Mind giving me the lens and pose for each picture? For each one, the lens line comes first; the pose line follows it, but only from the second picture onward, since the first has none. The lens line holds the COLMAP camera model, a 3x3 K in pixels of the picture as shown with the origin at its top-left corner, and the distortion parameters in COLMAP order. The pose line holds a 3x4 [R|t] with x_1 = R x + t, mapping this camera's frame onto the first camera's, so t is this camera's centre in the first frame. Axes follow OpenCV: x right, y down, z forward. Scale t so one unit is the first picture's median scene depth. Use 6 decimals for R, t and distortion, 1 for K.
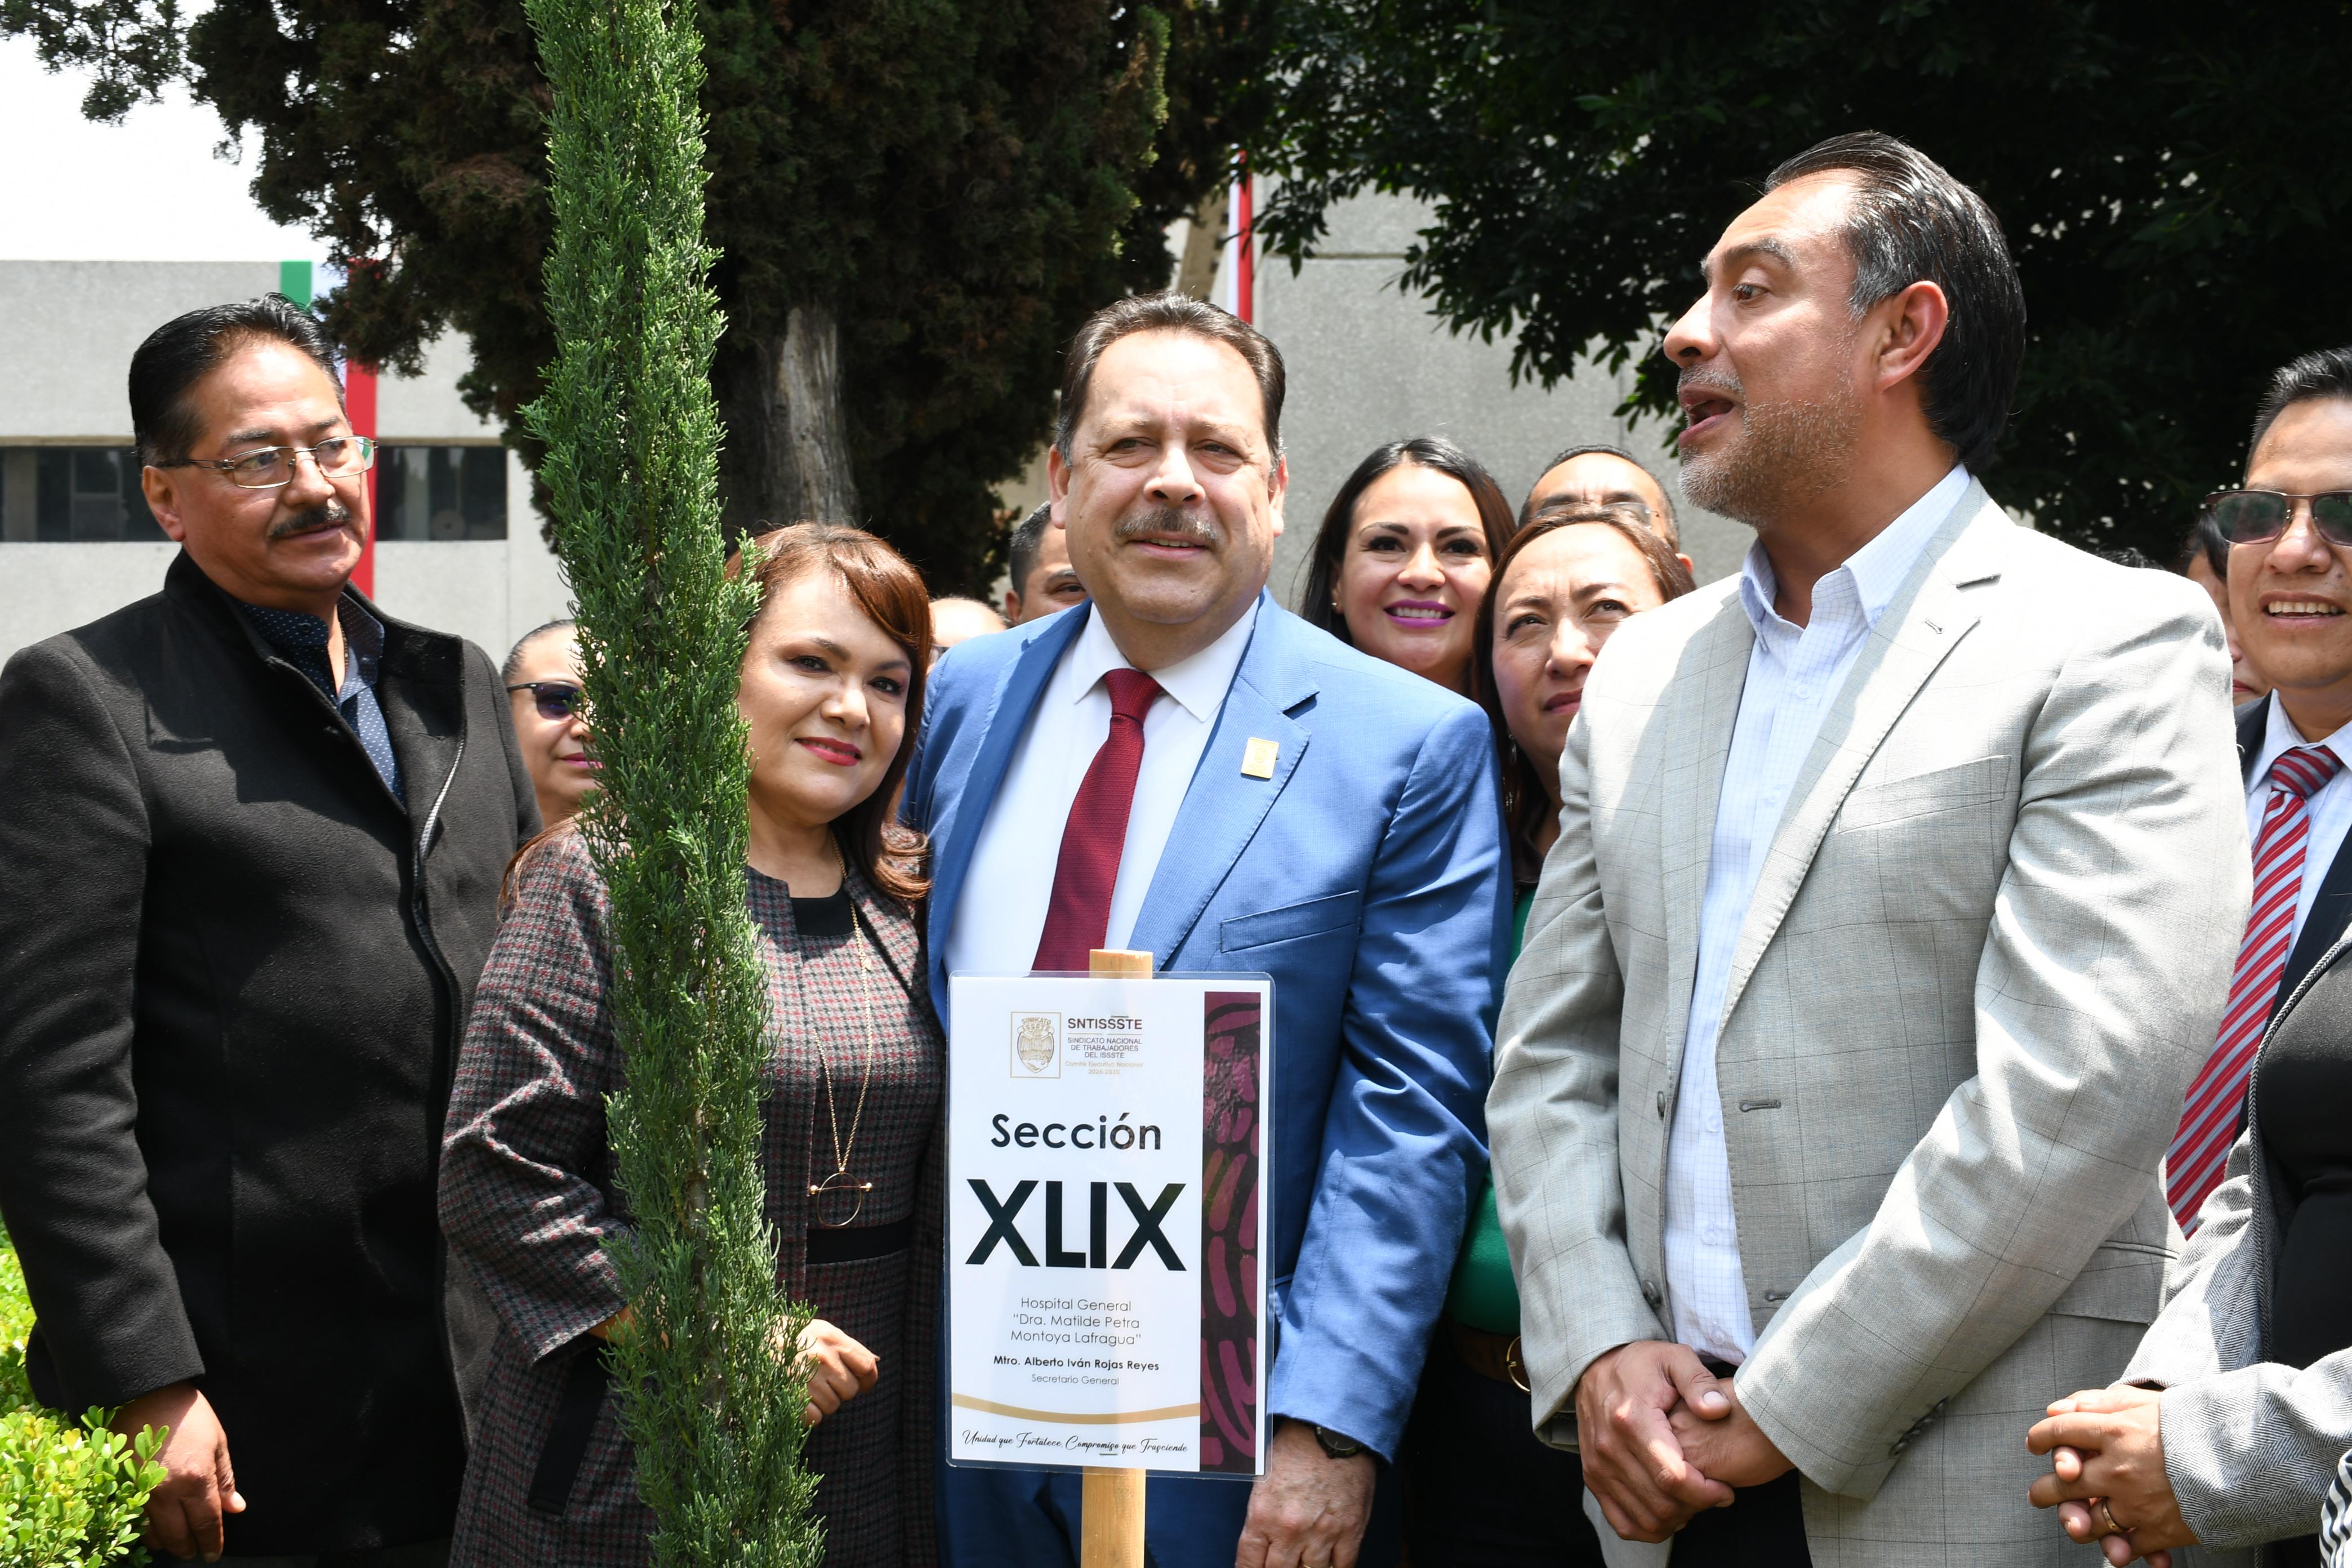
lens RADIAL K [[3173.6, 0, 1176.0], [0, 3173.6, 784.0], [0, 0, 1]] dist [-0.008903, 0.103300]
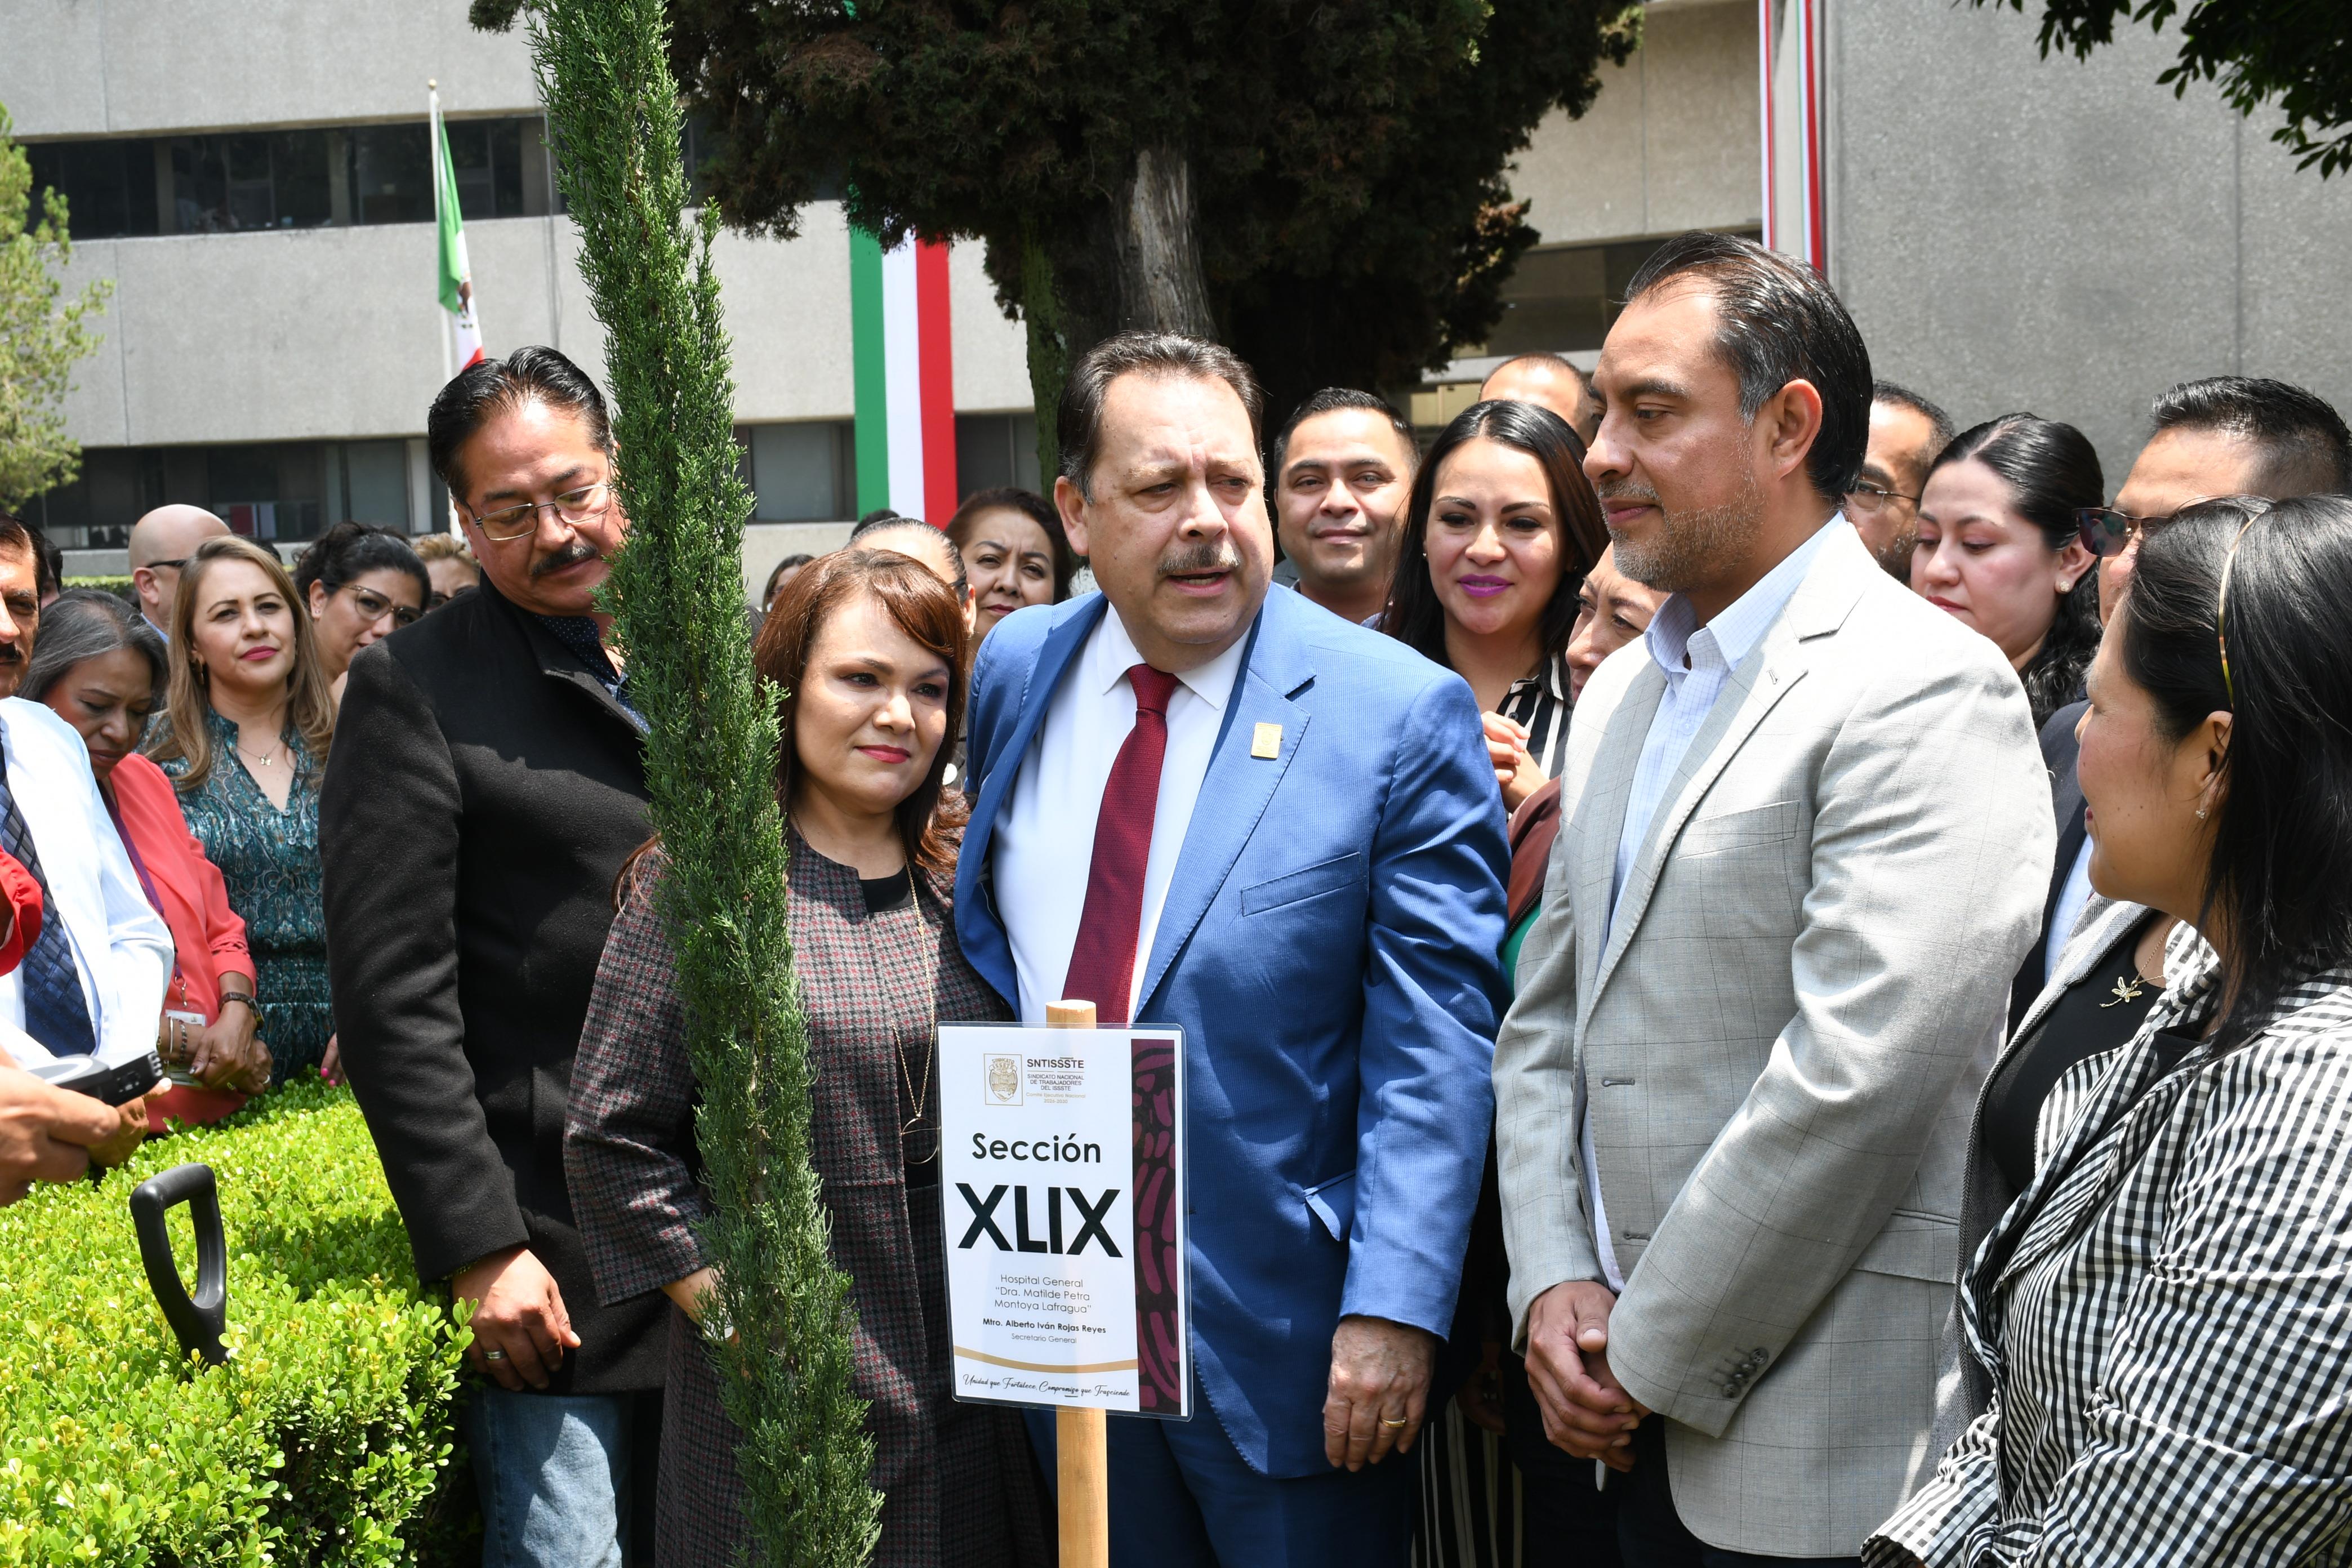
lens RADIAL K [[3406.0, 0, 1176.0], [0, 3406.0, 784.0], [0, 0, 1]] dist [-0.001372, -0.115338]
pose [[0.981455, -0.014050, -0.191179, 0.284534], [0.034812, 0.993791, 0.105679, -0.176055], [0.188507, -0.110374, 0.975850, -0.299961]]
